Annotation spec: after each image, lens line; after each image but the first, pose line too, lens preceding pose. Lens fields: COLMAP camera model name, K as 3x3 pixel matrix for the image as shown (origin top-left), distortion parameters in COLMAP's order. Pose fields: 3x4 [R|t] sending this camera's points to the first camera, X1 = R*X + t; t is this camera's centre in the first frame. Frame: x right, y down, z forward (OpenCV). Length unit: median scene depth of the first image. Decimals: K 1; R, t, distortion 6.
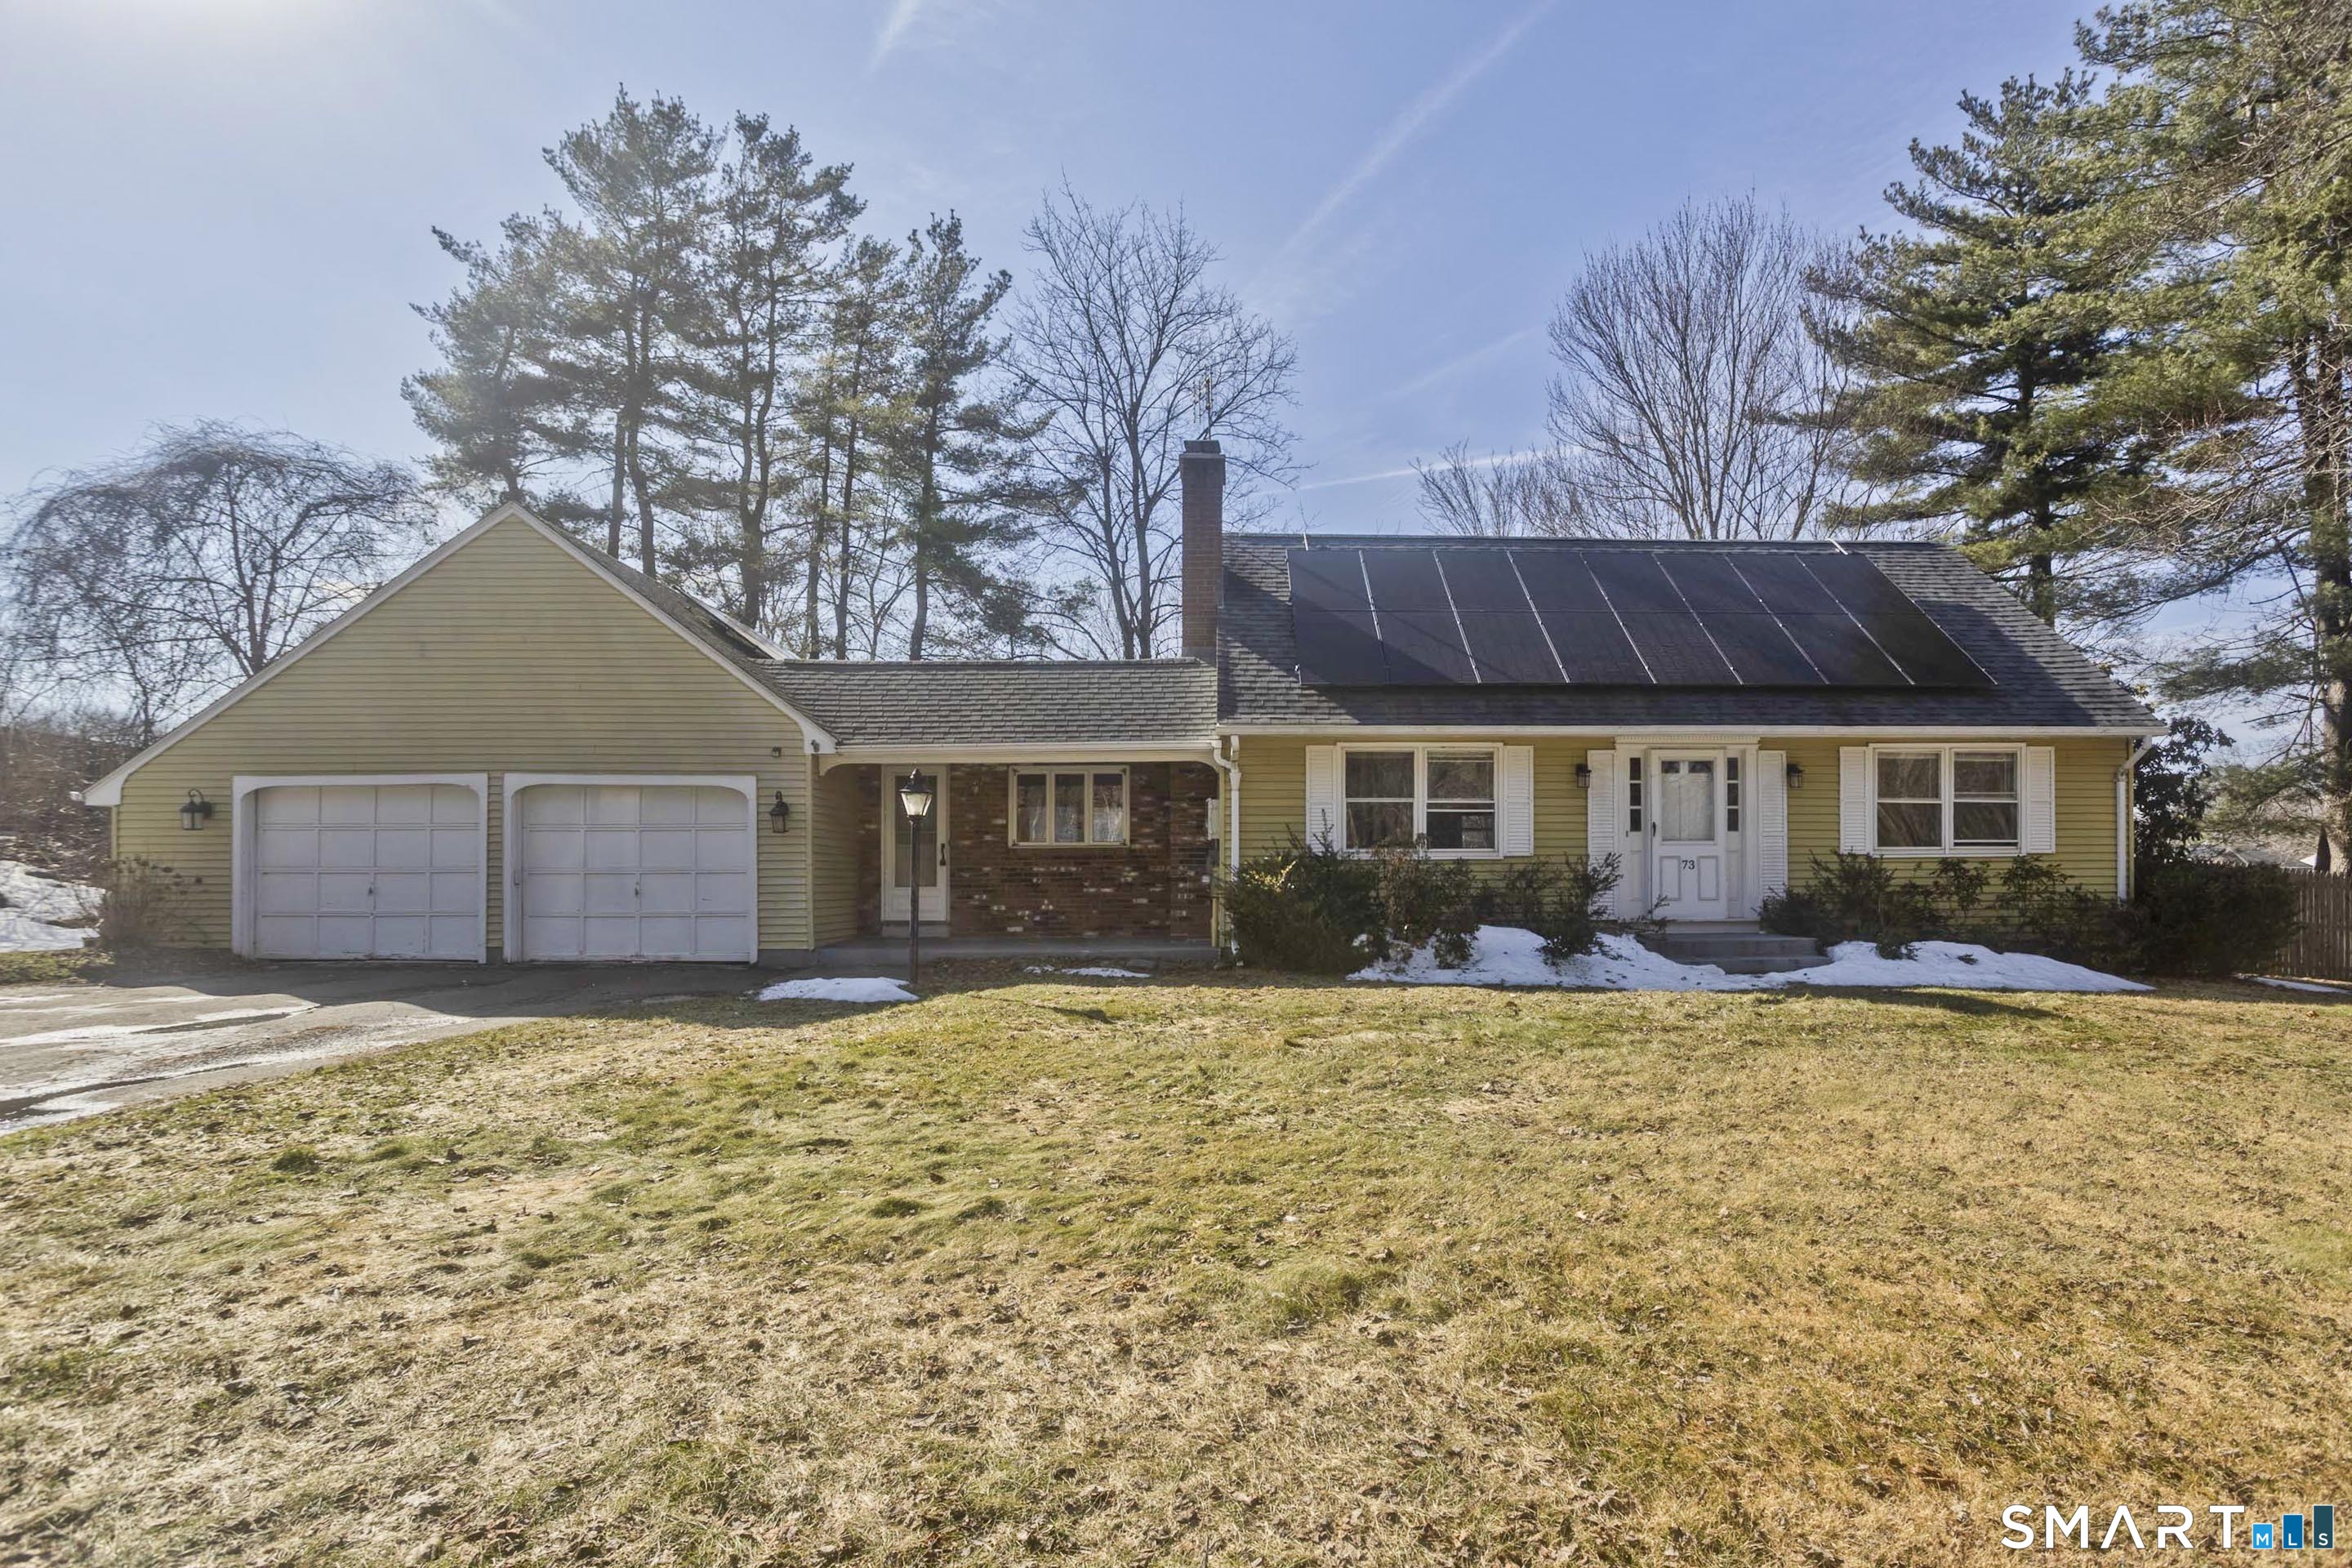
lens RADIAL K [[1188.0, 0, 1172.8], [0, 1188.0, 854.9], [0, 0, 1]] dist [-0.036880, 0.018213]
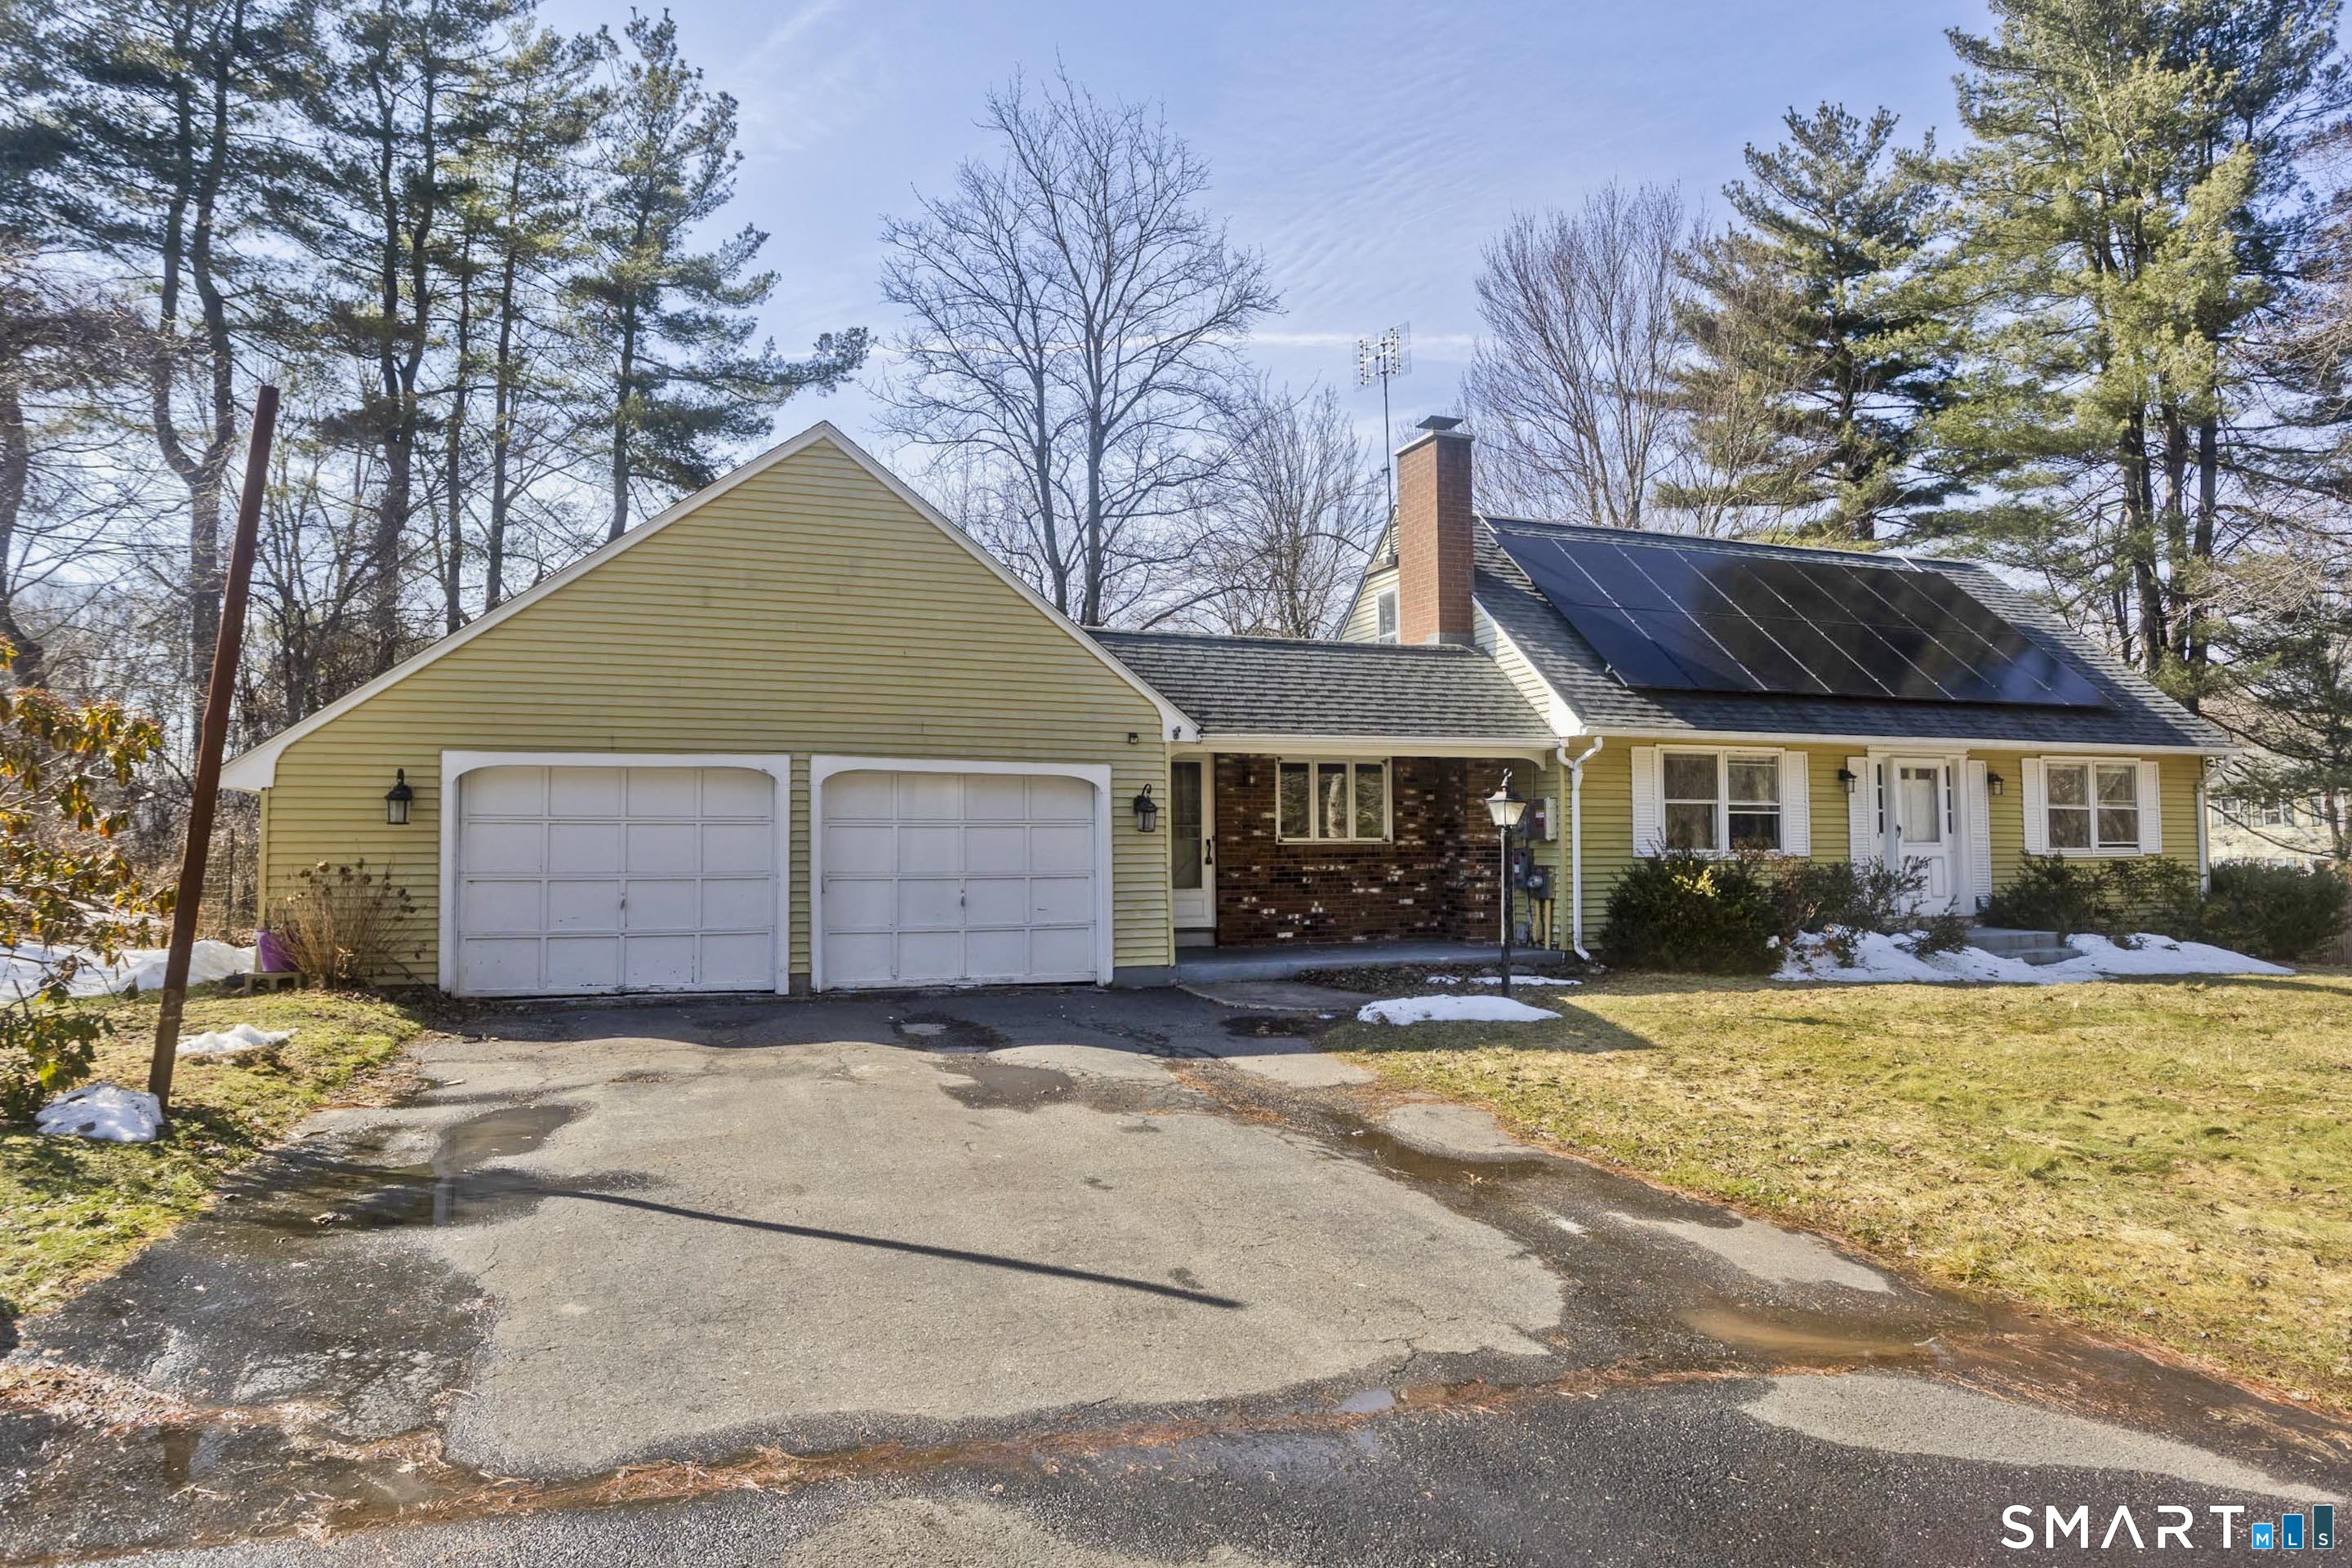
lens RADIAL K [[1430.3, 0, 1176.0], [0, 1430.3, 784.0], [0, 0, 1]] dist [-0.026802, 0.000677]
pose [[0.942591, 0.016641, 0.333536, -0.641744], [-0.009102, 0.999667, -0.024154, -0.028139], [-0.333827, 0.019731, 0.942428, -0.000302]]
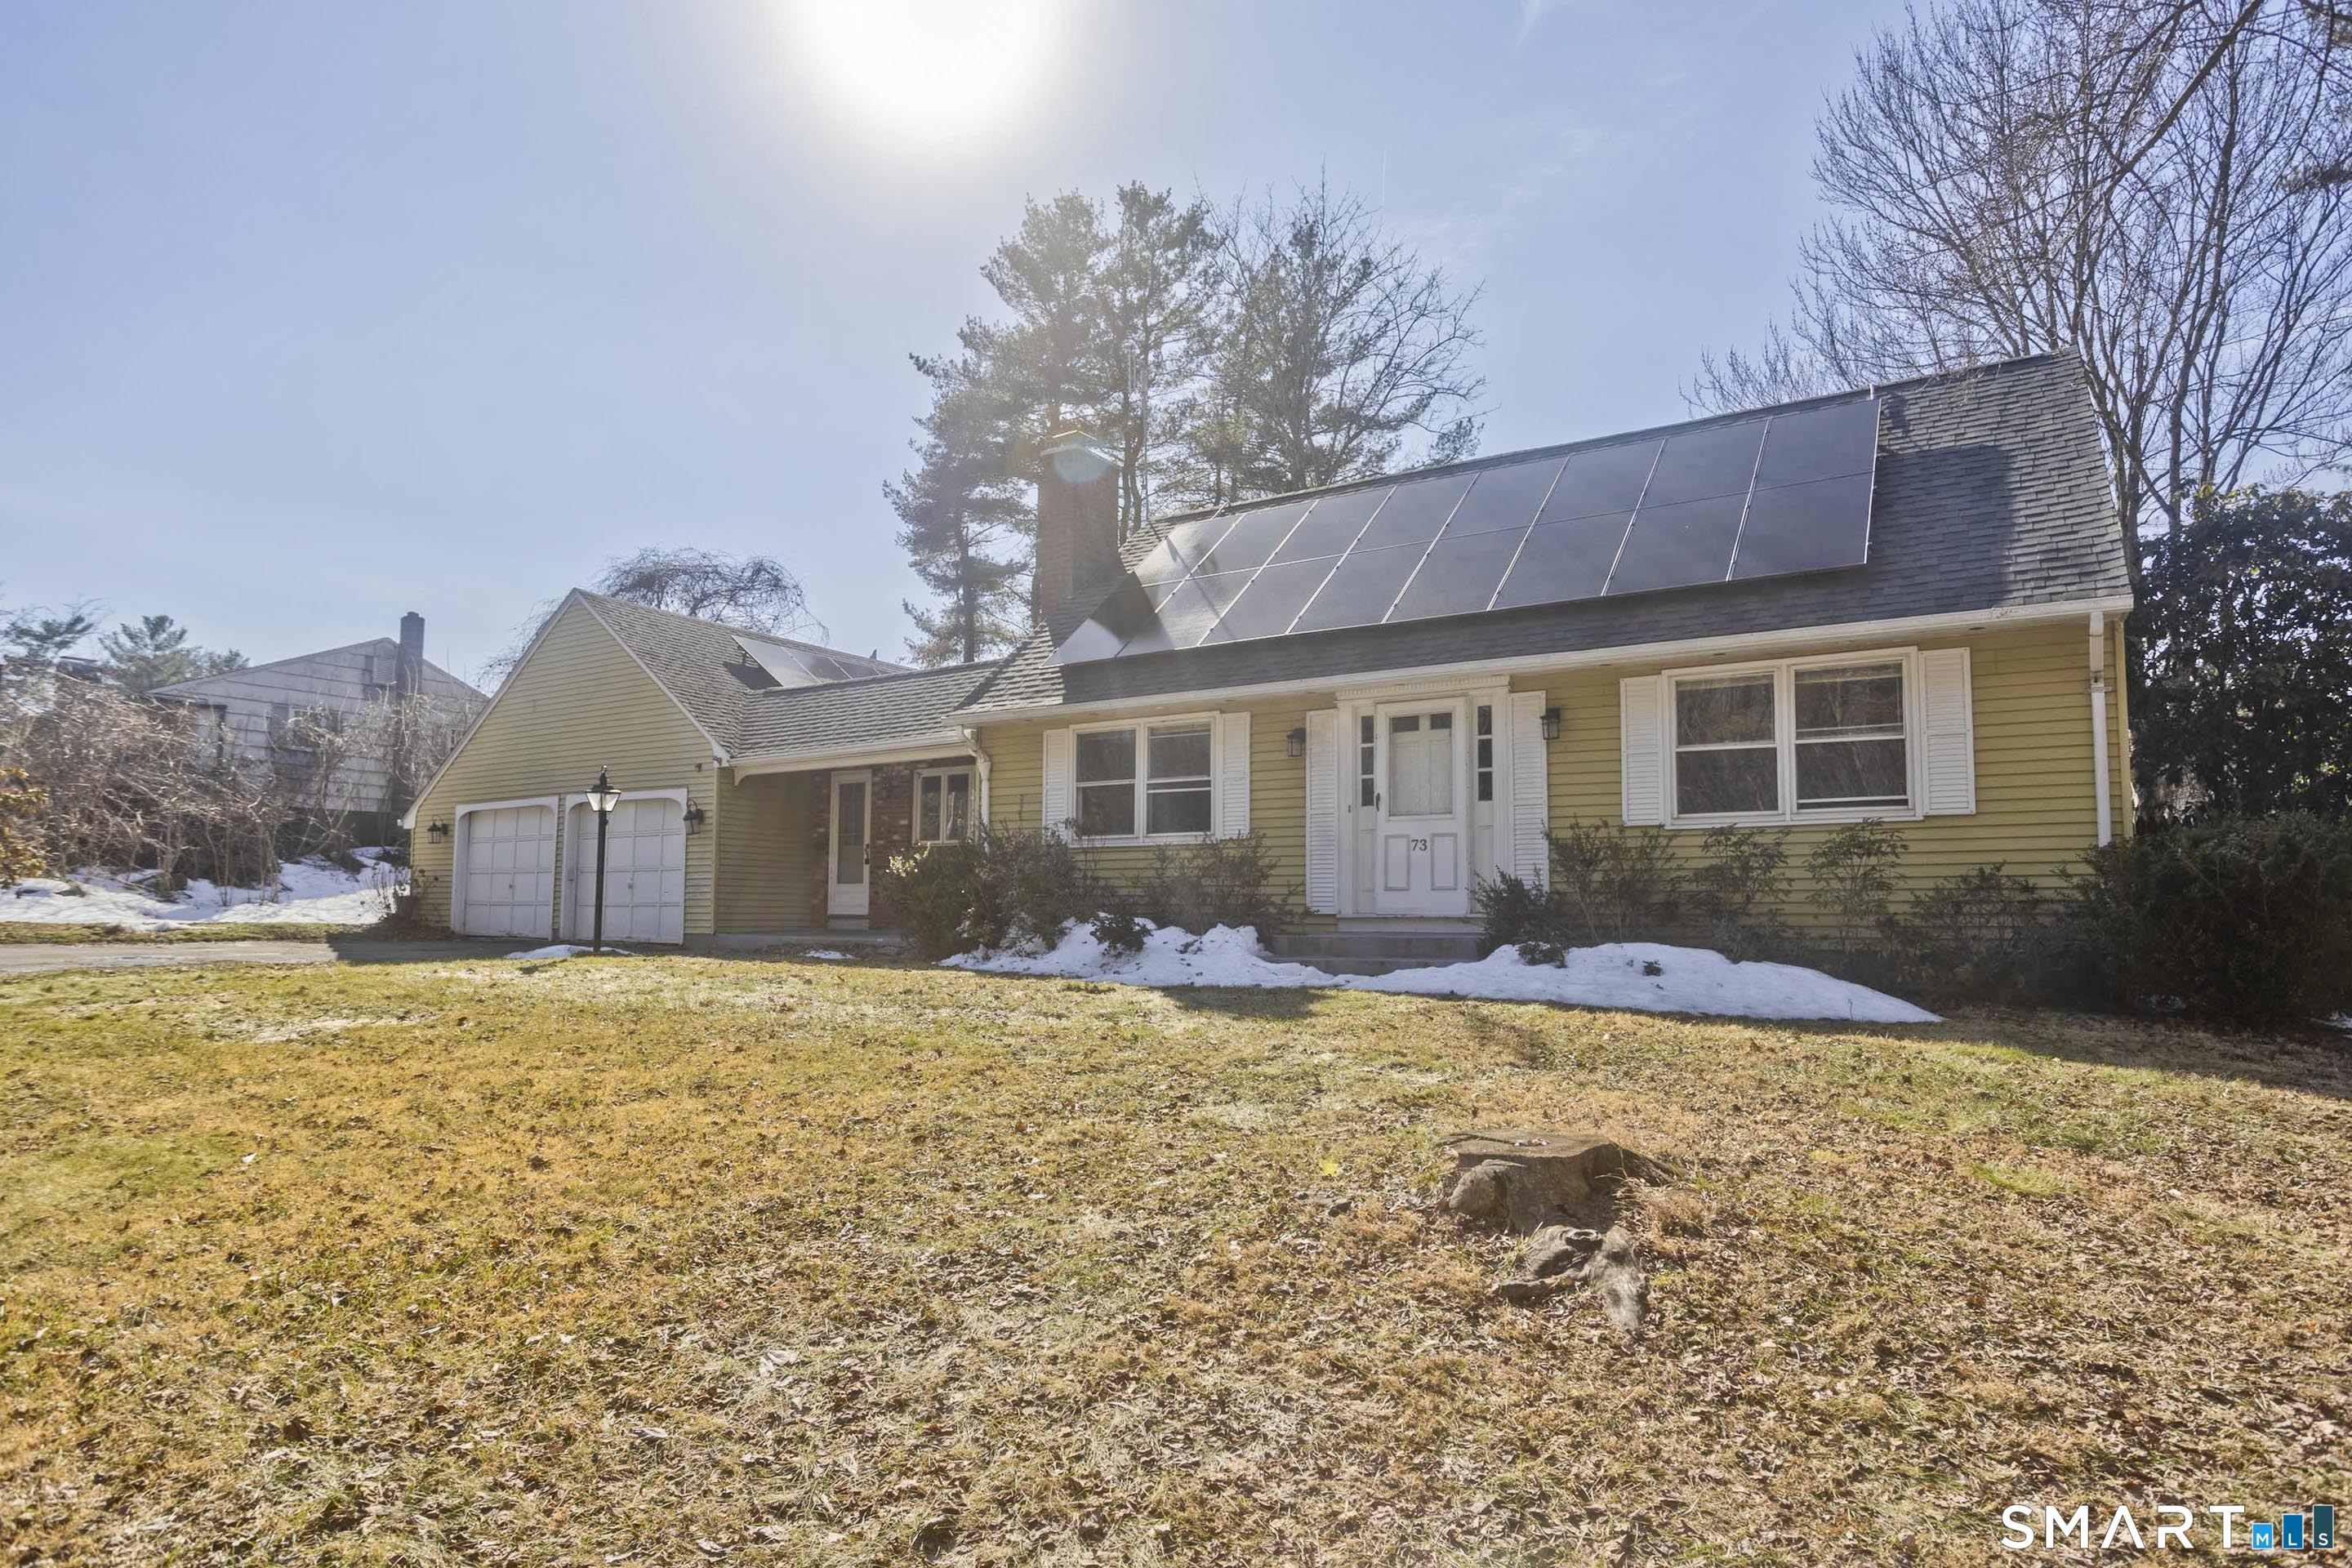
lens RADIAL K [[1318.5, 0, 1176.0], [0, 1318.5, 784.0], [0, 0, 1]] dist [-0.000543, -0.000017]
pose [[0.820651, -0.048721, -0.569349, 0.804131], [0.001137, 0.996496, -0.083635, 0.040748], [0.571428, 0.067987, 0.817831, 0.181188]]
